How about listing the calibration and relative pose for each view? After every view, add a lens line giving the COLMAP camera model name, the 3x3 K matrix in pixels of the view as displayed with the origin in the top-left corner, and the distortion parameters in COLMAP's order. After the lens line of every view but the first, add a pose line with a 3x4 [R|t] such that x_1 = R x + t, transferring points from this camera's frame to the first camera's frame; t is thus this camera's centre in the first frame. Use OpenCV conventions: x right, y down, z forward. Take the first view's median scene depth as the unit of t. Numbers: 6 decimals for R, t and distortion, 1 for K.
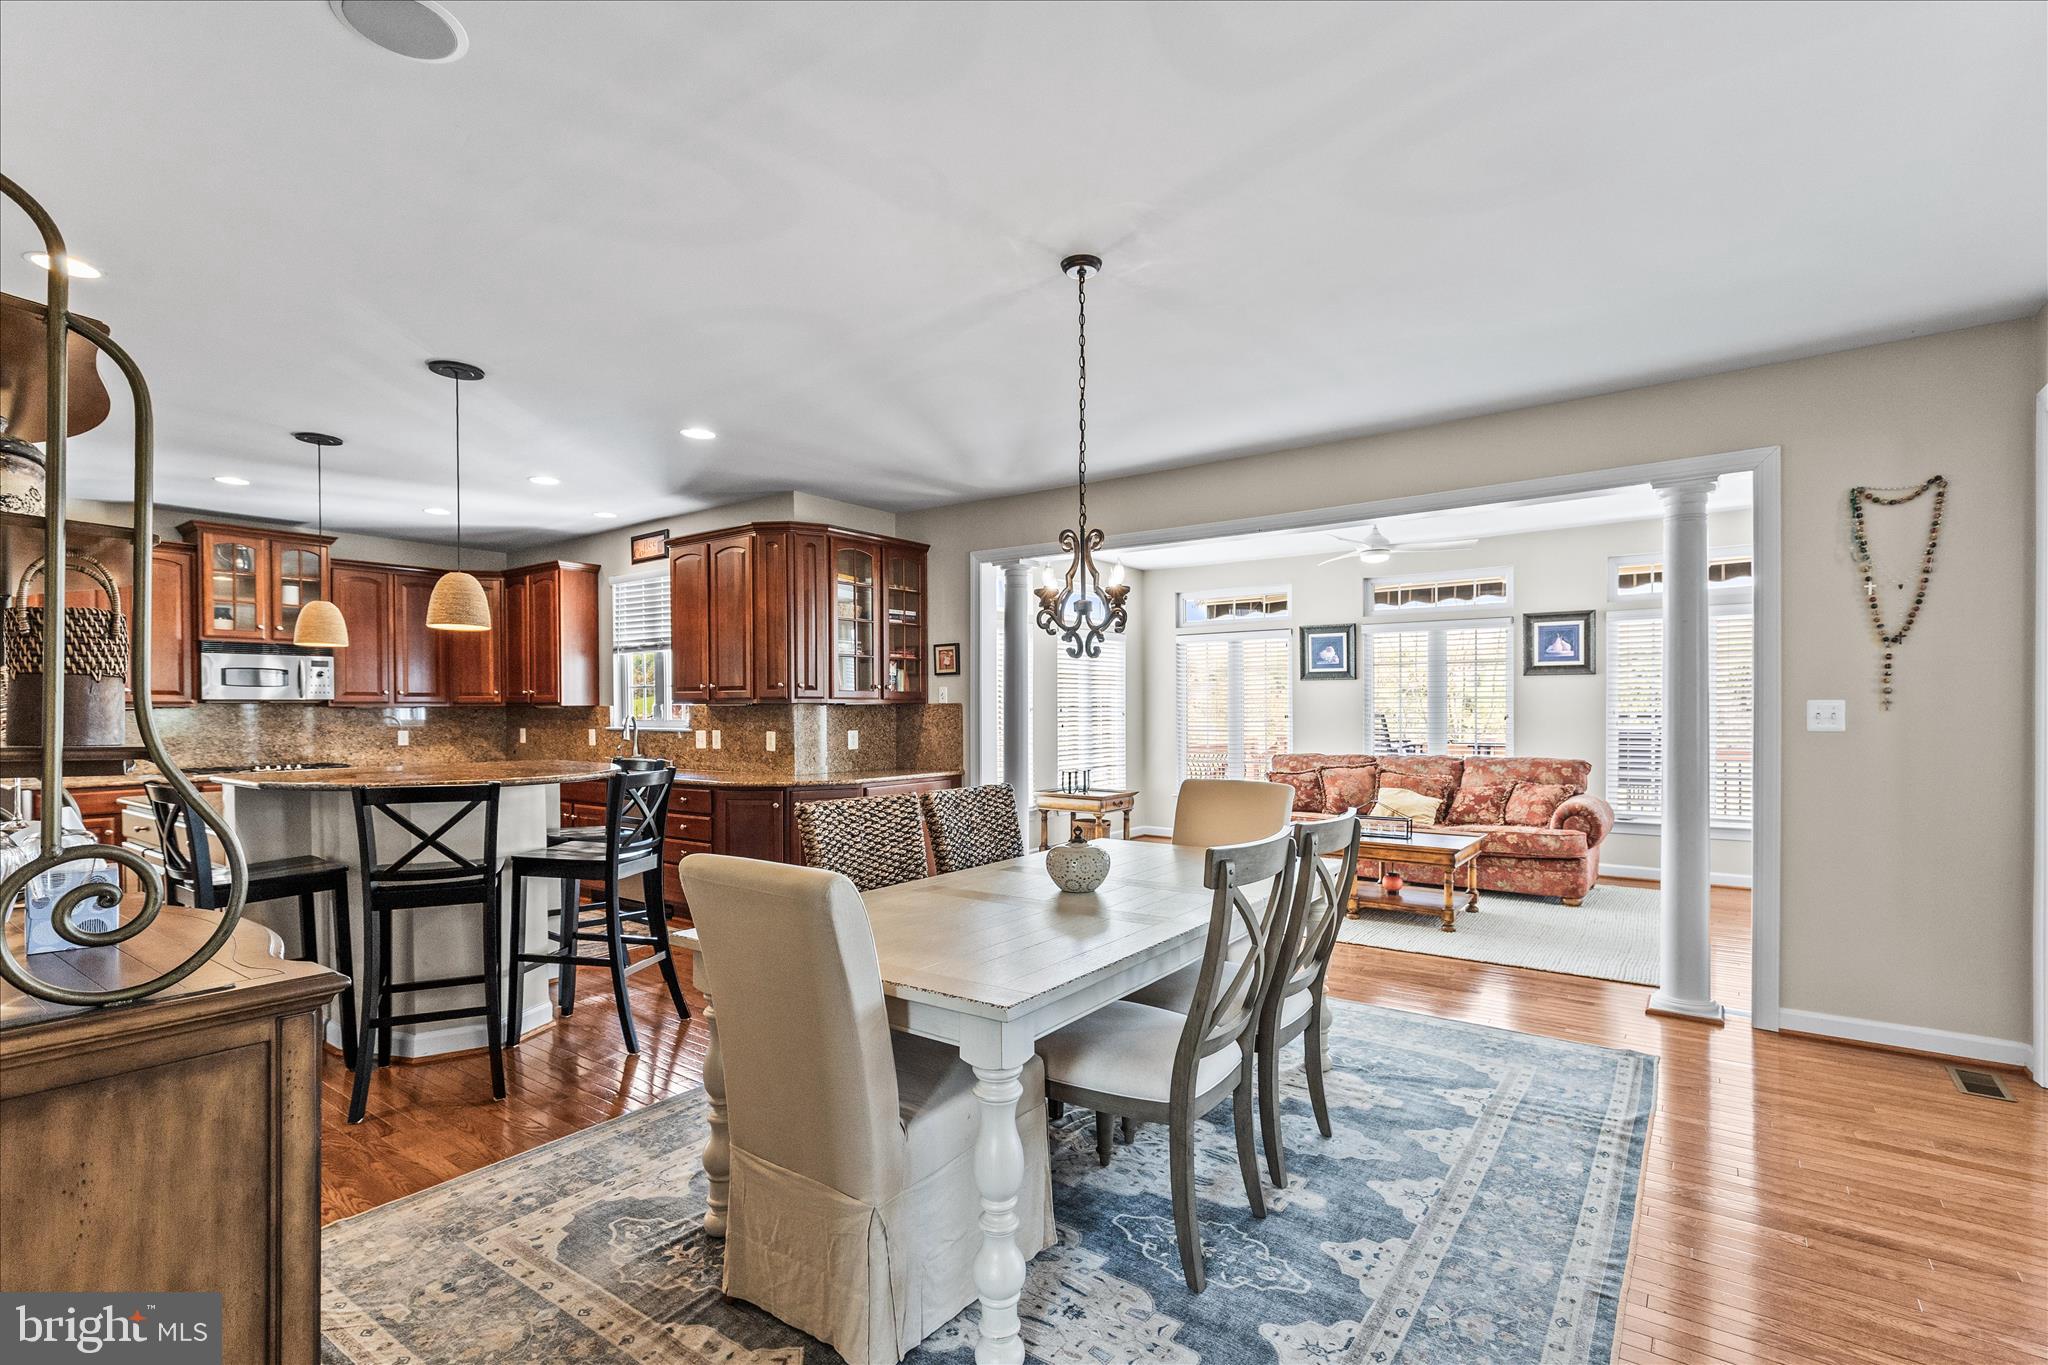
lens RADIAL K [[975.4, 0, 1011.2], [0, 975.4, 698.4], [0, 0, 1]] dist [0.001510, -0.000416]
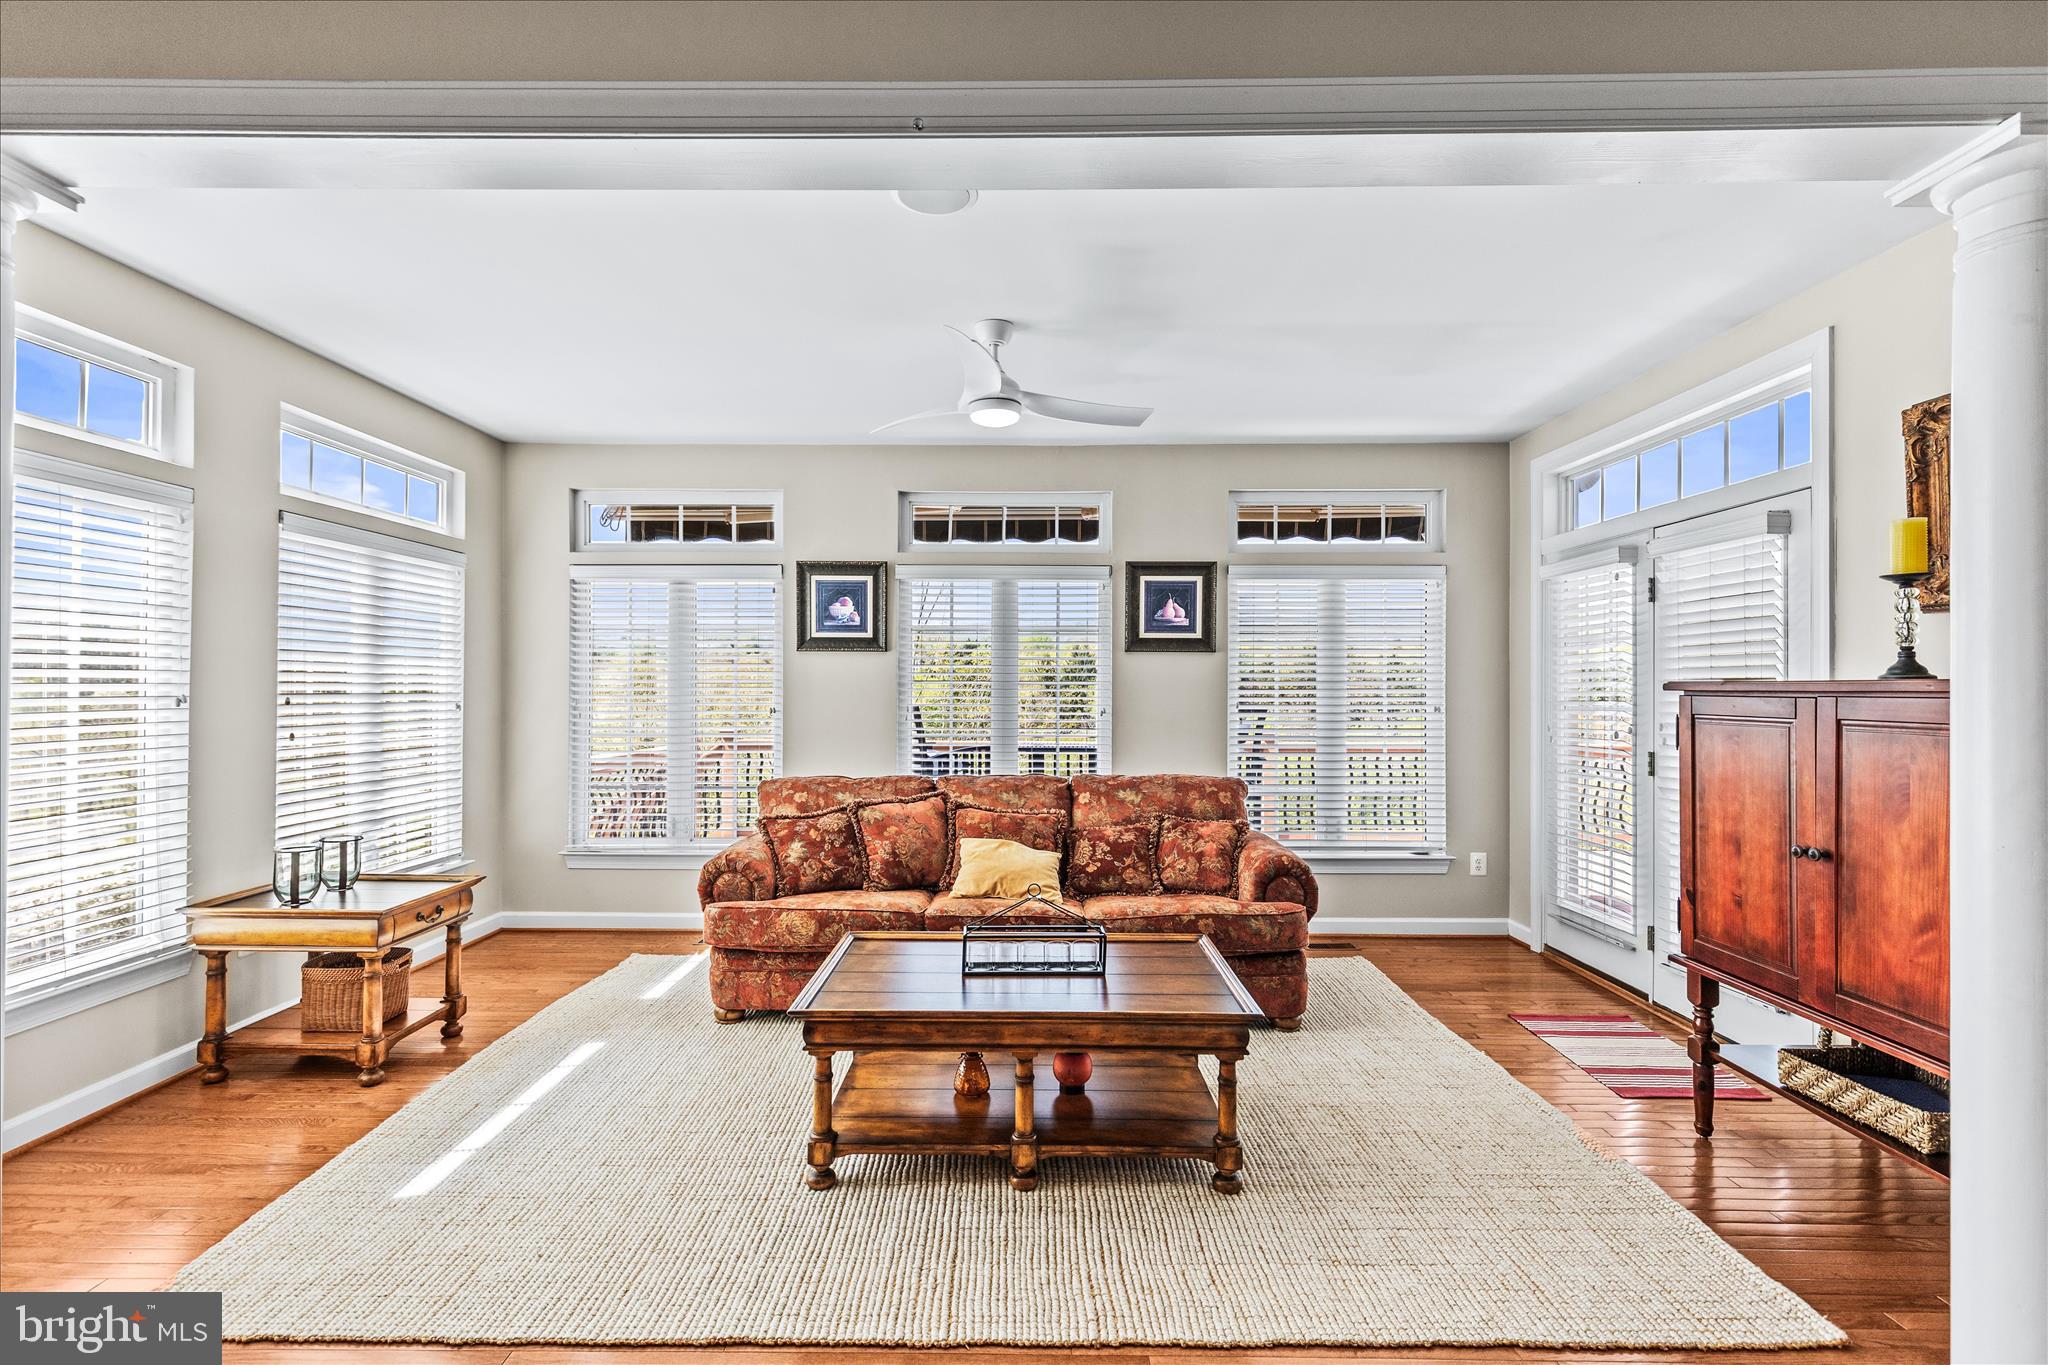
lens RADIAL K [[975.4, 0, 1033.9], [0, 975.4, 683.9], [0, 0, 1]] dist [0.001510, -0.000416]
pose [[0.813681, 0.012328, 0.581181, 0.073312], [-0.012992, 0.999911, -0.003021, 0.002064], [-0.581167, -0.005093, 0.813768, 0.478259]]
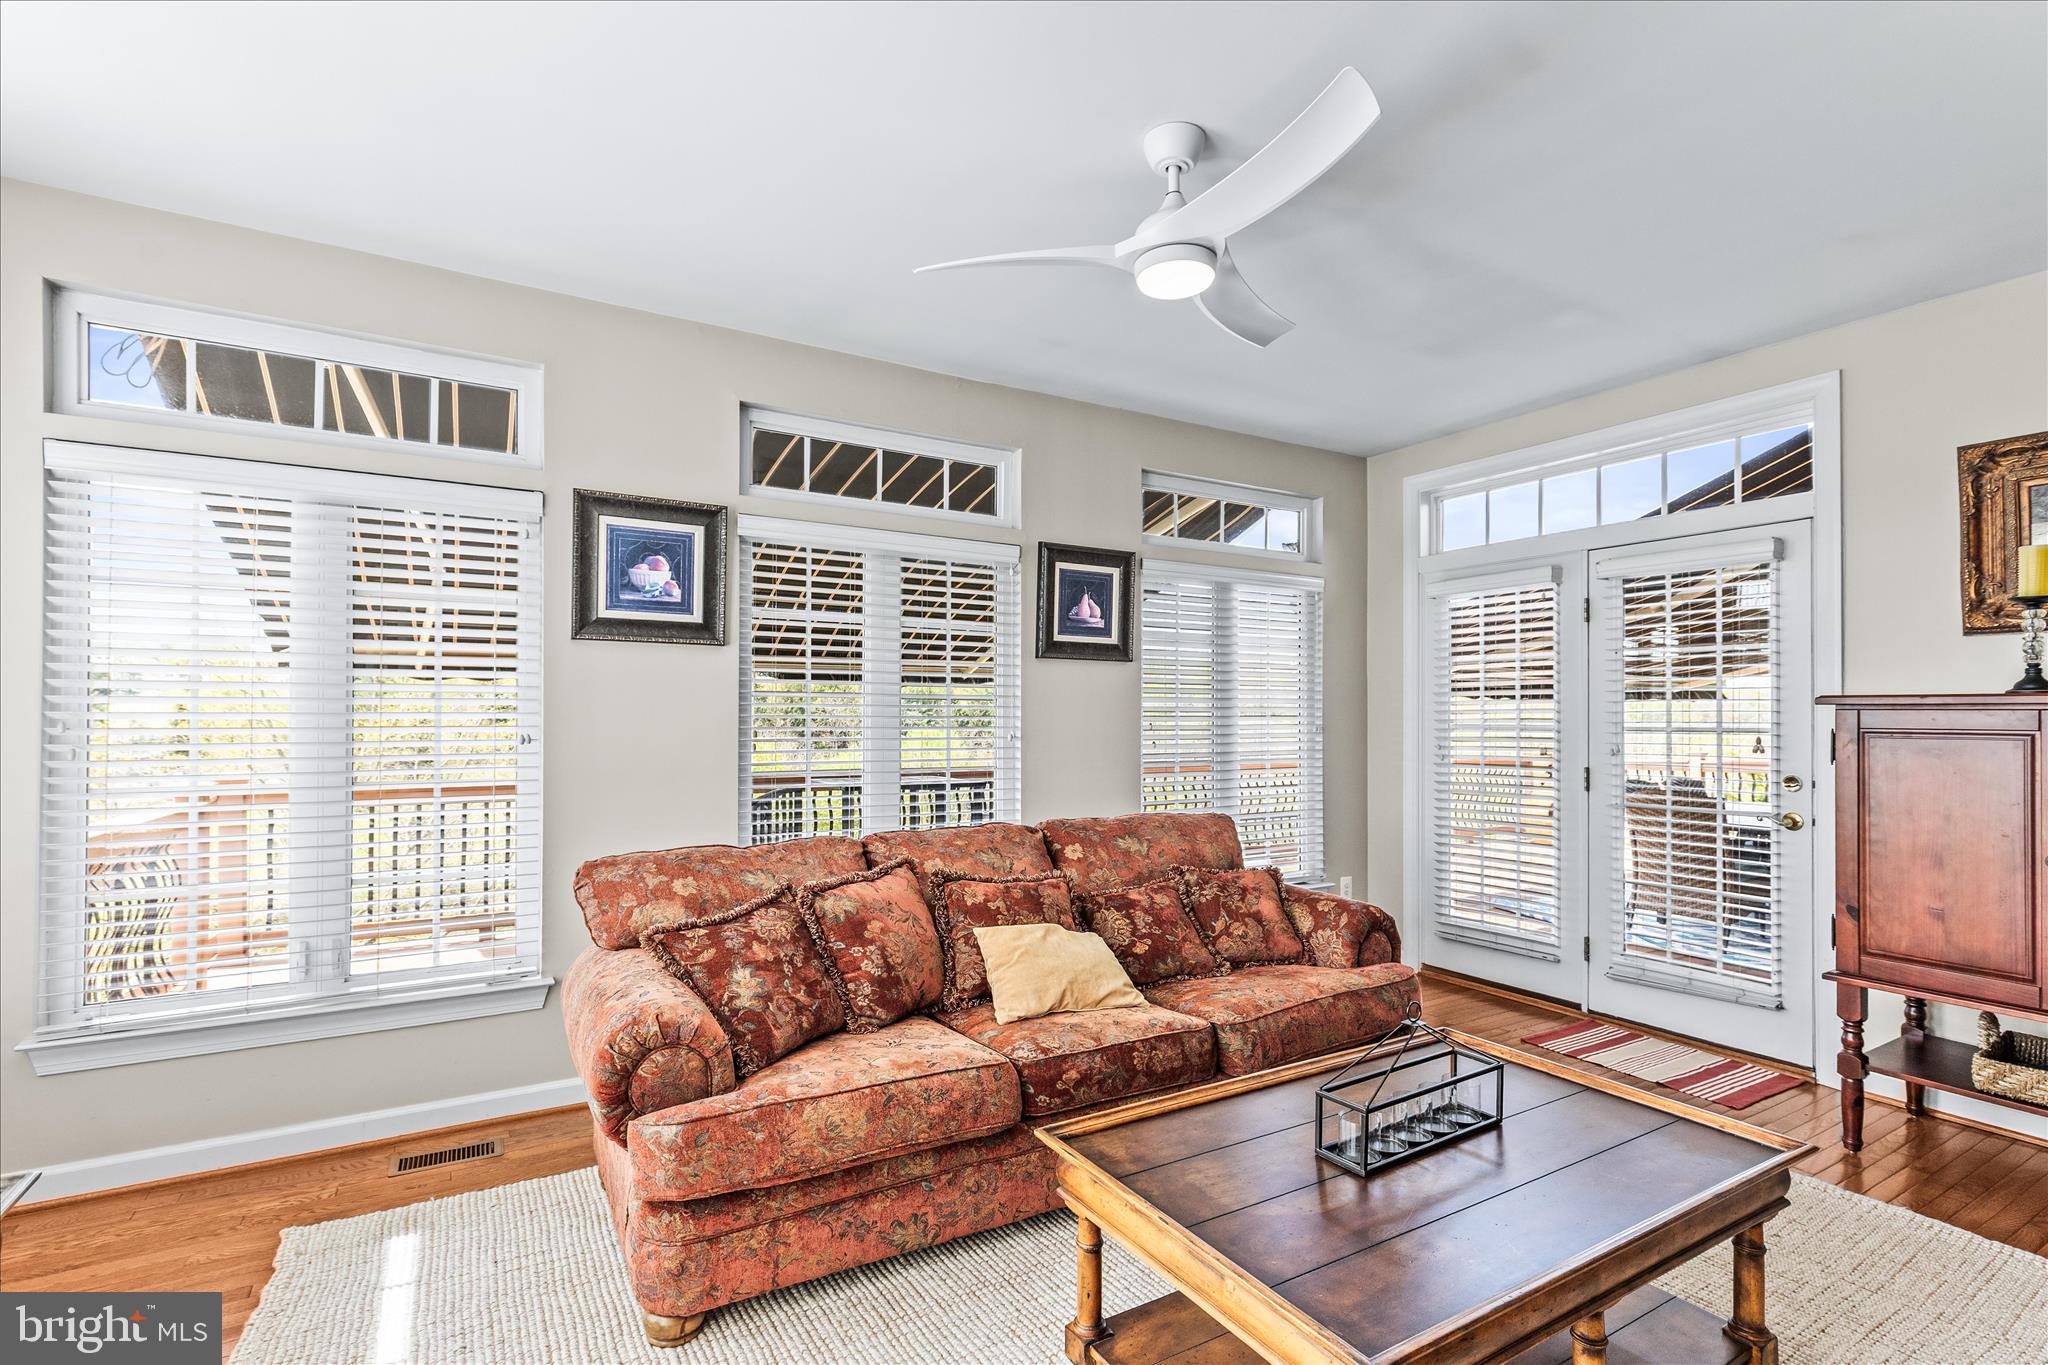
lens RADIAL K [[975.4, 0, 1043.5], [0, 975.4, 710.7], [0, 0, 1]] dist [0.001510, -0.000416]
pose [[0.384420, 0.013572, 0.923058, 0.033590], [-0.012862, 0.999874, -0.009345, 0.010474], [-0.923069, -0.008280, 0.384546, 0.792237]]
